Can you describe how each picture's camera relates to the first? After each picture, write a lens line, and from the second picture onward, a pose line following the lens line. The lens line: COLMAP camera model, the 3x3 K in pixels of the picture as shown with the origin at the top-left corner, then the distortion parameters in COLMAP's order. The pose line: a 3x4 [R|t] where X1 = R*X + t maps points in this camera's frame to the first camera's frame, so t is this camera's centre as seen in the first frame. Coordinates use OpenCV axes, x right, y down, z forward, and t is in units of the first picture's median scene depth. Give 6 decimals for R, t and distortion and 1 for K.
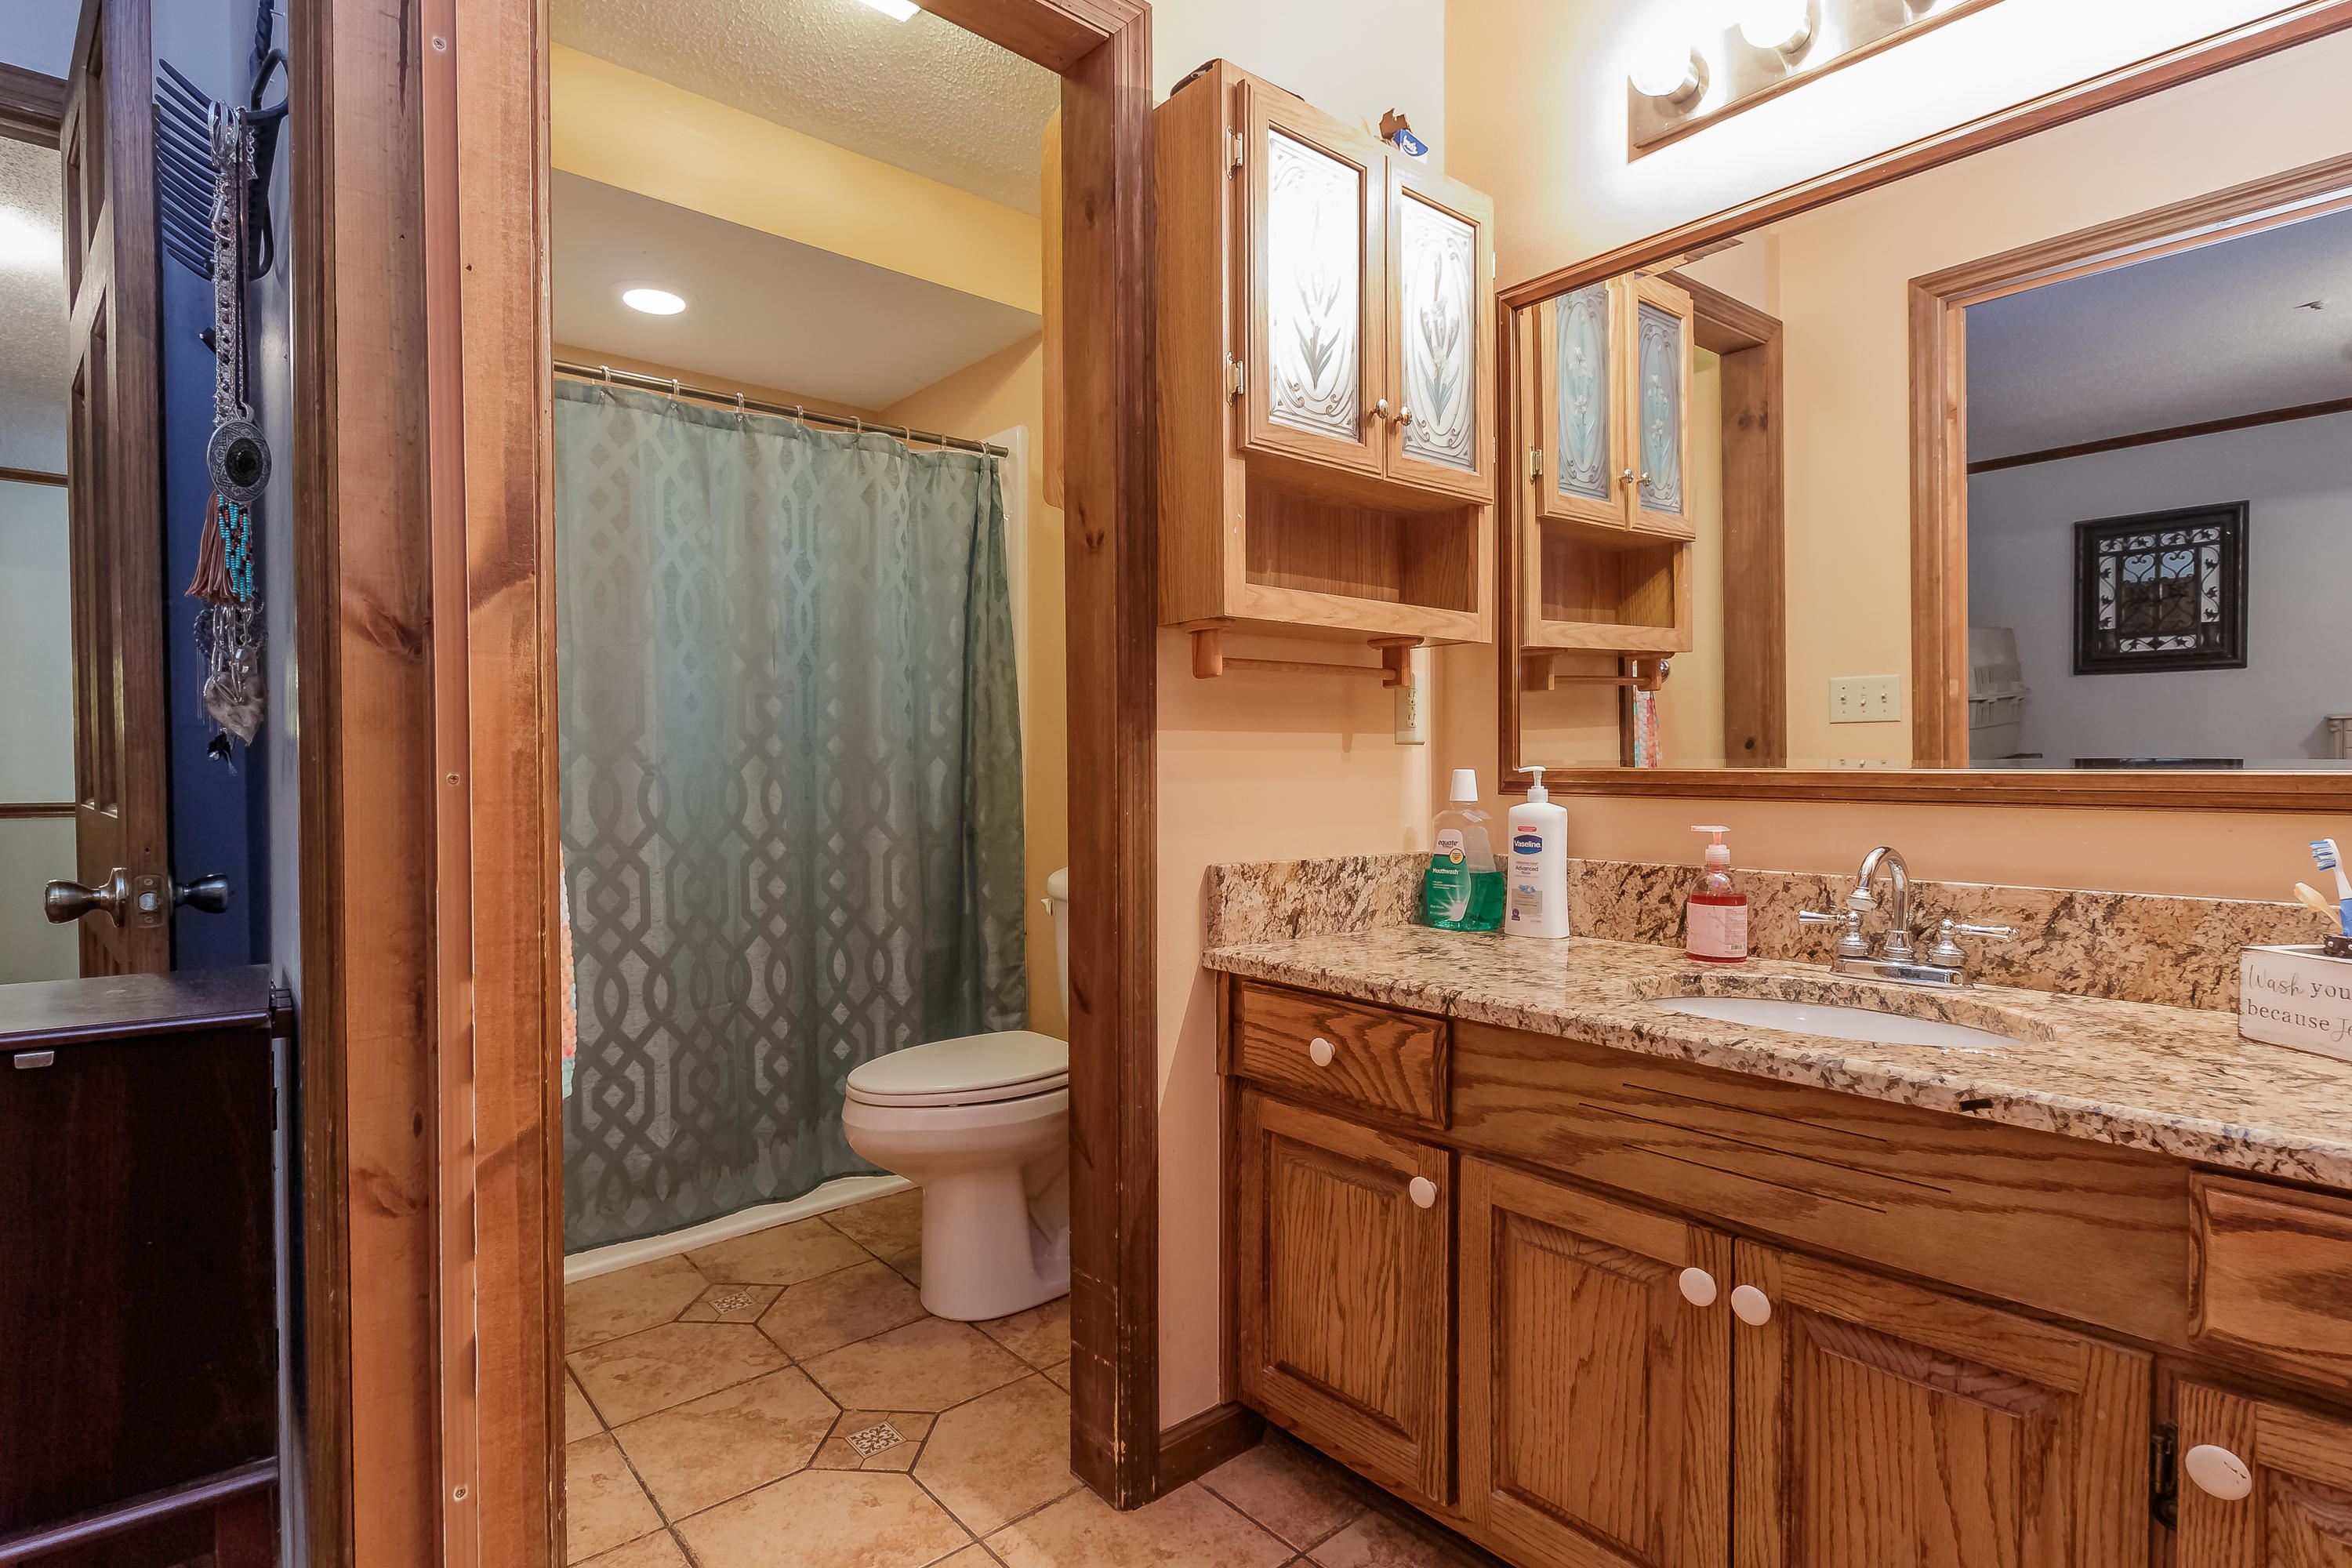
lens RADIAL K [[1151.1, 0, 1163.9], [0, 1151.1, 786.1], [0, 0, 1]] dist [-0.004071, -0.001680]
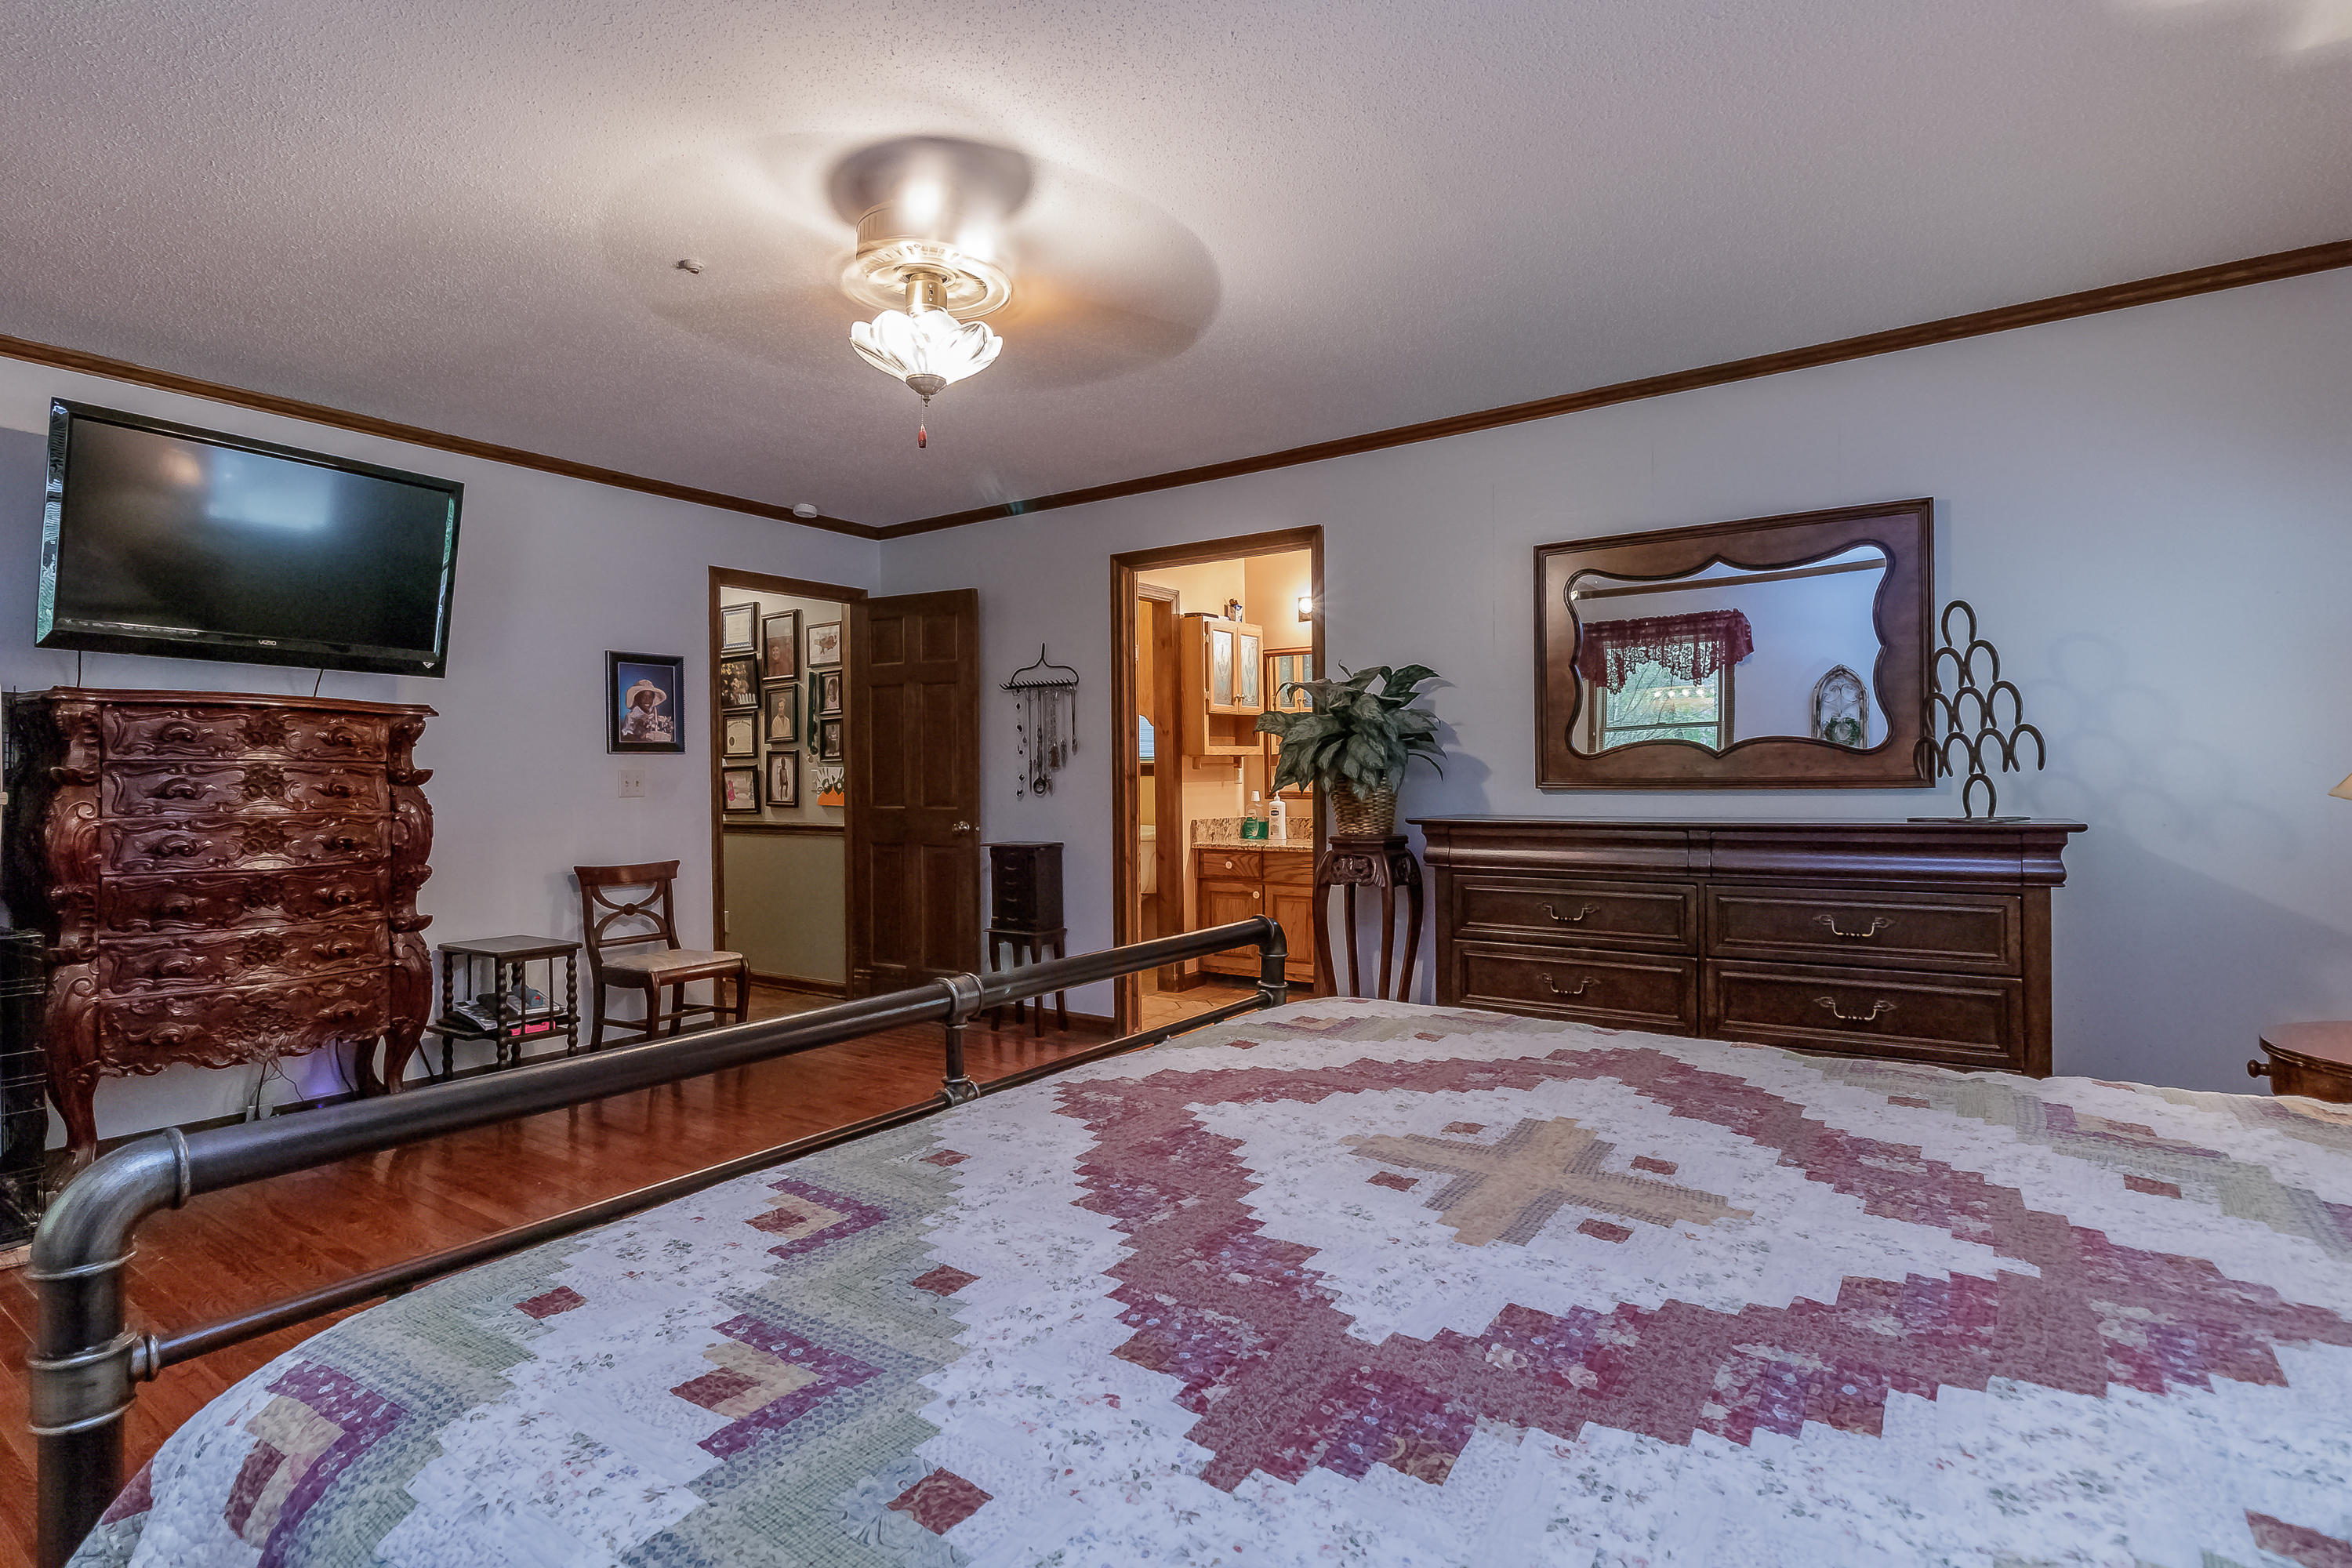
lens RADIAL K [[1151.1, 0, 1166.0], [0, 1151.1, 772.8], [0, 0, 1]] dist [-0.004071, -0.001680]
pose [[0.965003, -0.008784, 0.262091, -1.078040], [0.013260, 0.999795, -0.015315, -0.026403], [-0.261903, 0.018255, 0.964922, -2.692724]]
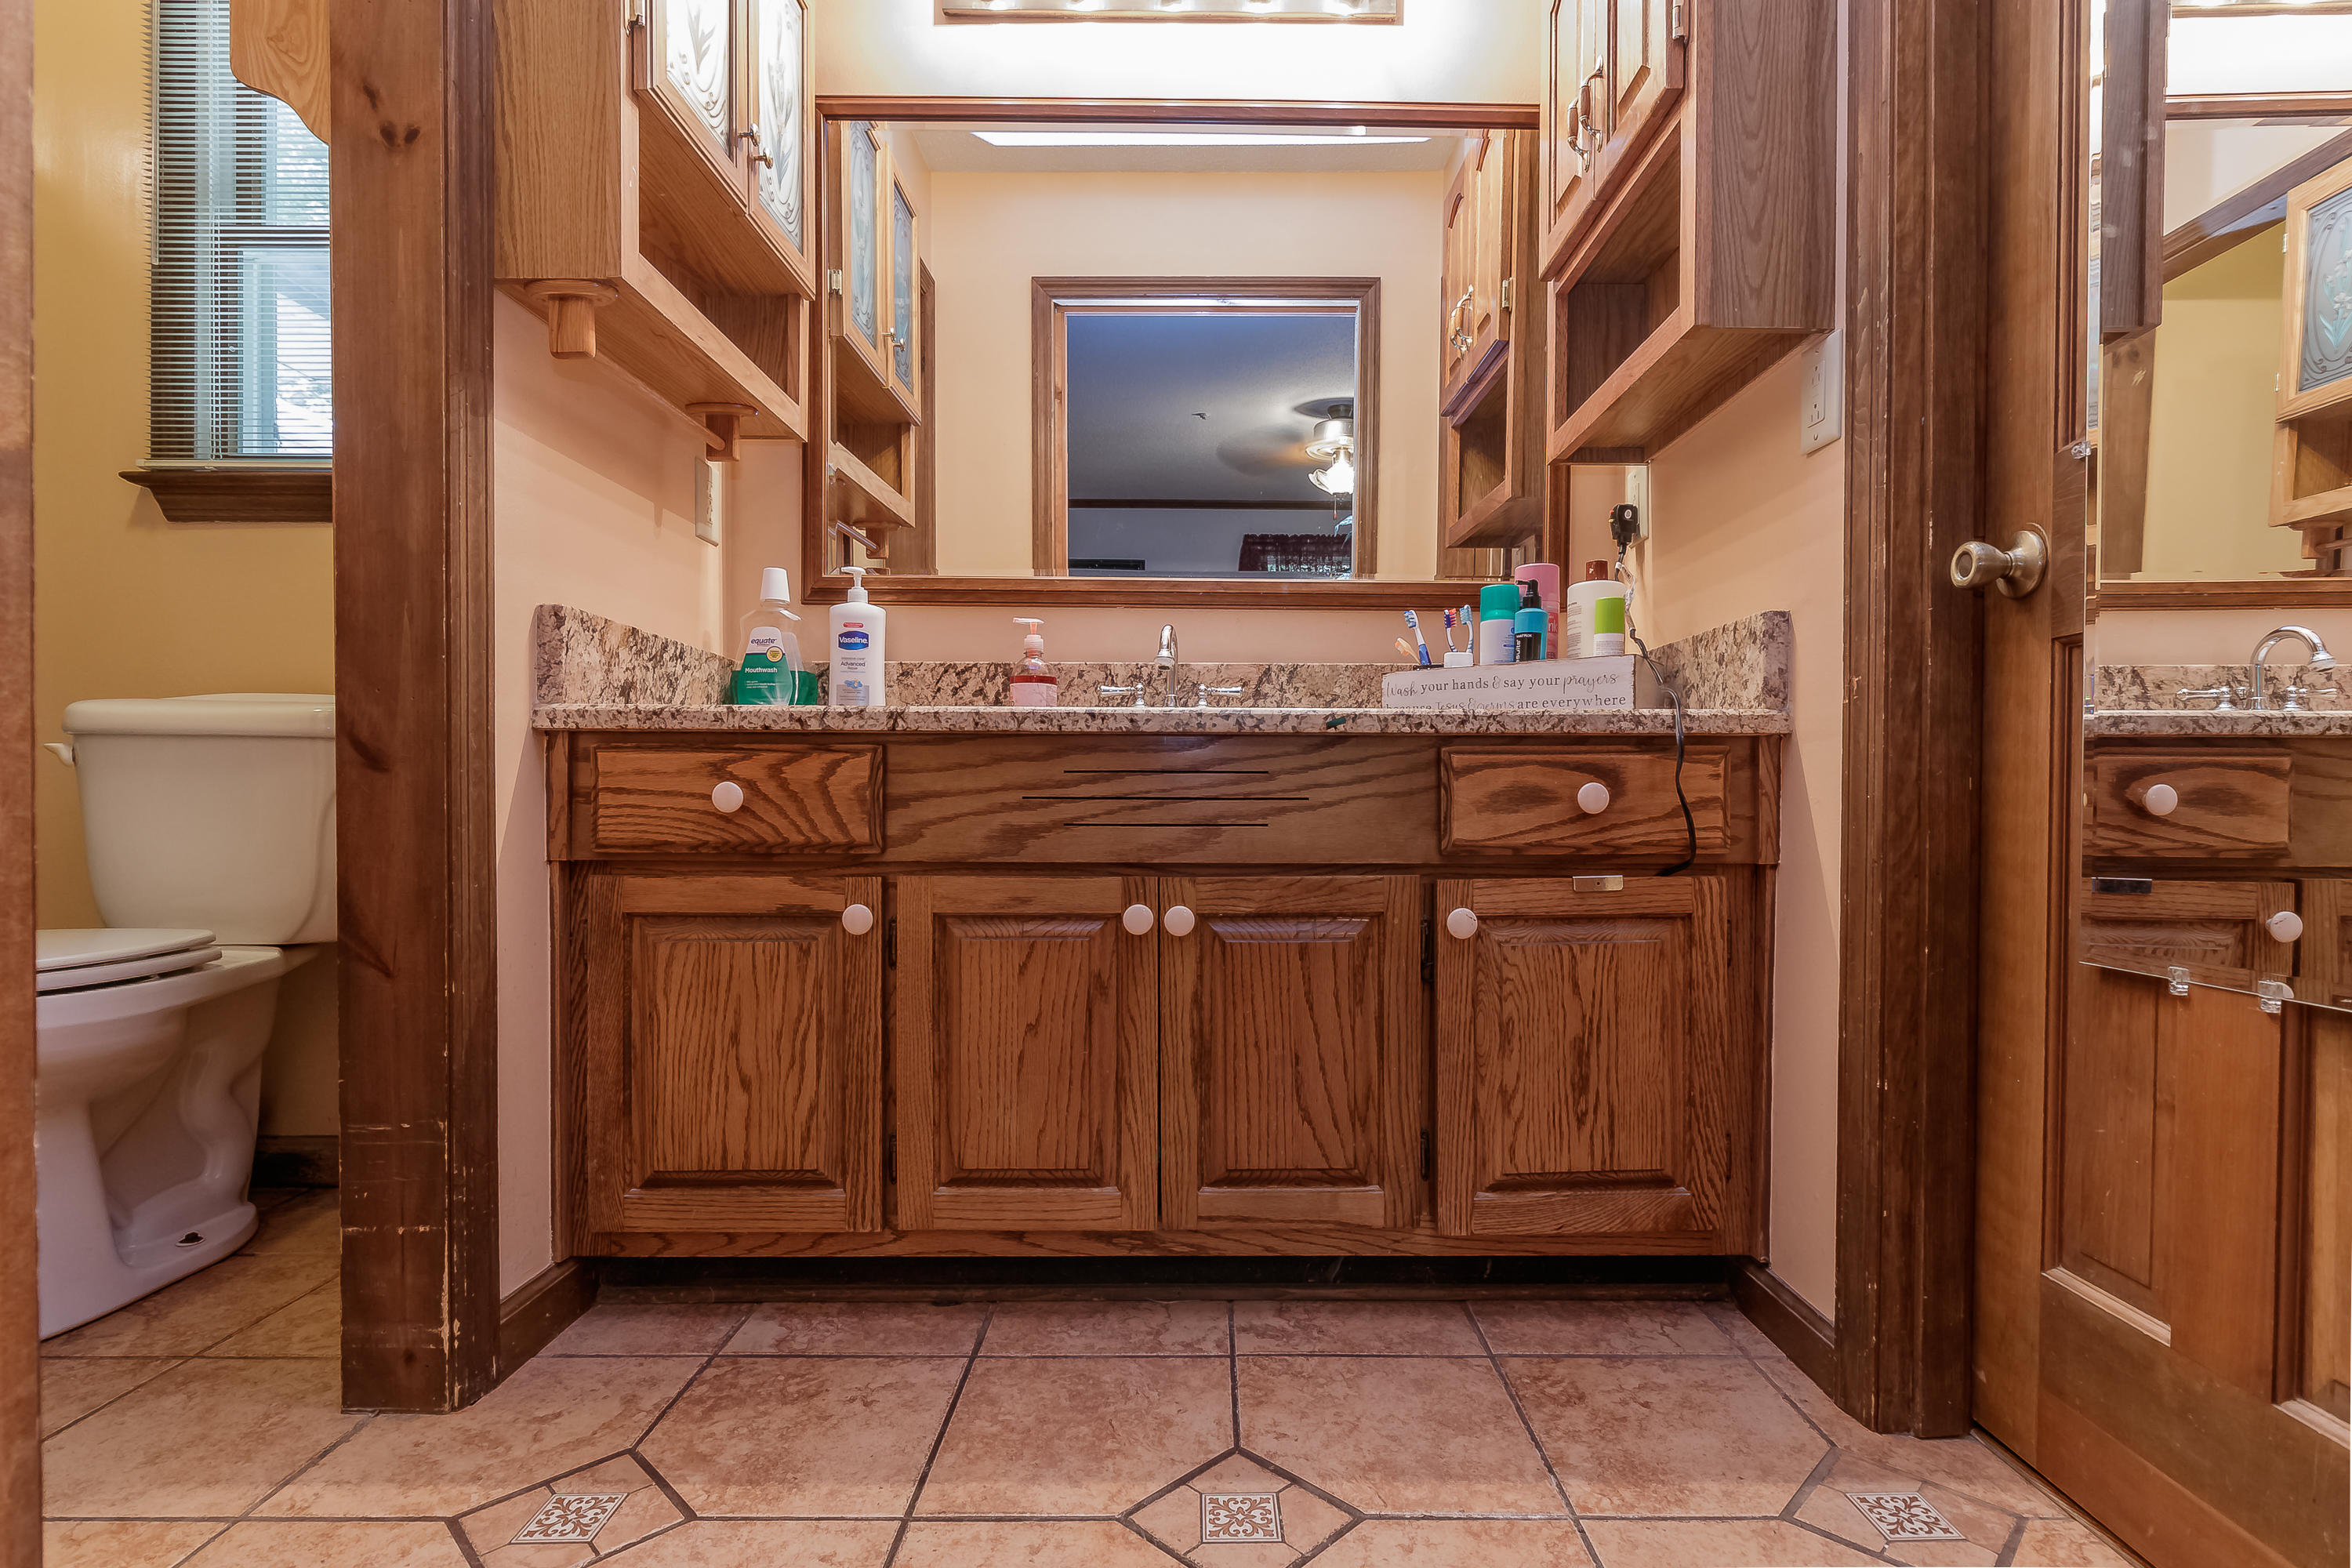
lens RADIAL K [[1151.1, 0, 1185.3], [0, 1151.1, 833.2], [0, 0, 1]] dist [-0.004071, -0.001680]
pose [[0.640211, -0.005032, 0.768182, -0.324132], [0.006139, 0.999980, 0.001433, 0.255708], [-0.768174, 0.003798, 0.640229, 0.137512]]
